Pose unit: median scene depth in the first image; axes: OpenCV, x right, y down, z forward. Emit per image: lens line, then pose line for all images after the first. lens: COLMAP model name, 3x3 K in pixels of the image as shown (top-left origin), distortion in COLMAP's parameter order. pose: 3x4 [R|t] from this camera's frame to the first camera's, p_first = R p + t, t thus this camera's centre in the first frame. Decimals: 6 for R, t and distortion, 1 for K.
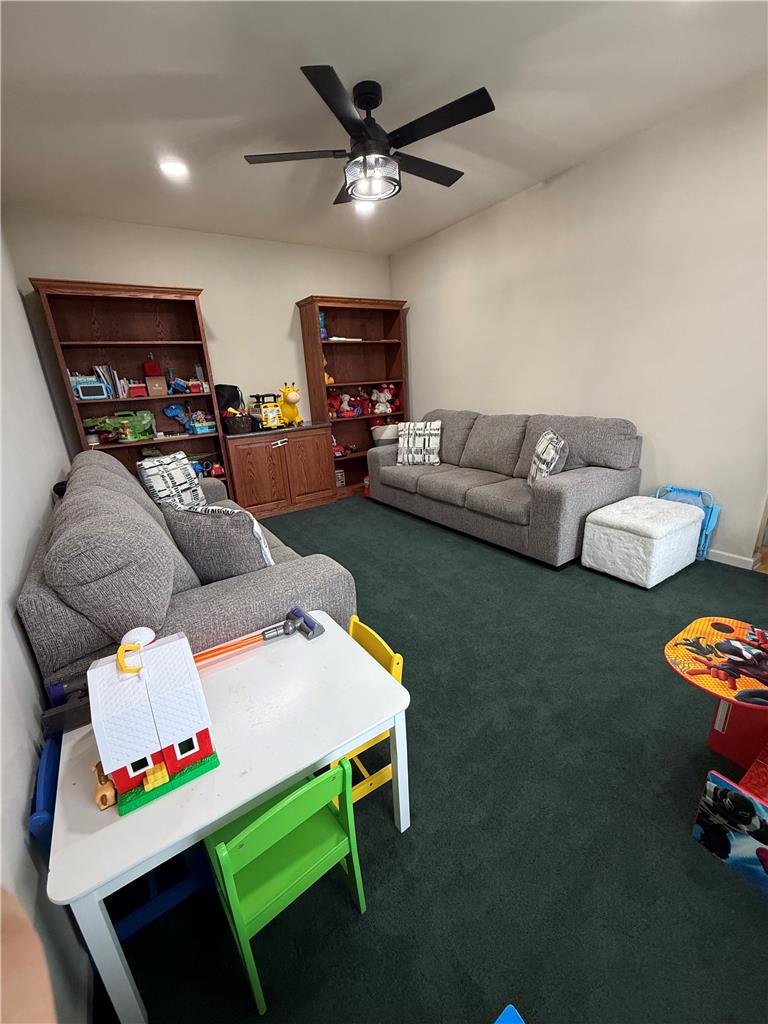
lens RADIAL K [[411.6, 0, 382.7], [0, 411.6, 511.1], [0, 0, 1]] dist [0.002607, 0.000466]
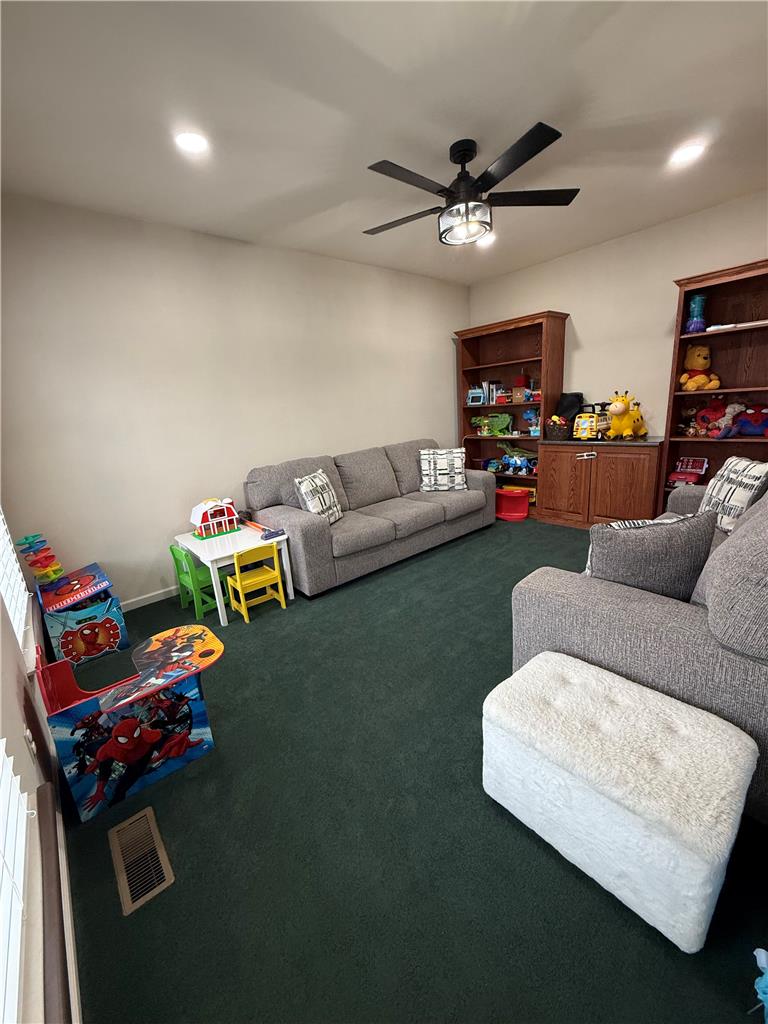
lens RADIAL K [[411.6, 0, 382.9], [0, 411.6, 512.7], [0, 0, 1]] dist [0.002607, 0.000466]
pose [[0.113313, 0.298559, -0.947641, 0.698481], [-0.239307, 0.933906, 0.265617, -0.199744], [0.964309, 0.196680, 0.177271, 0.442520]]
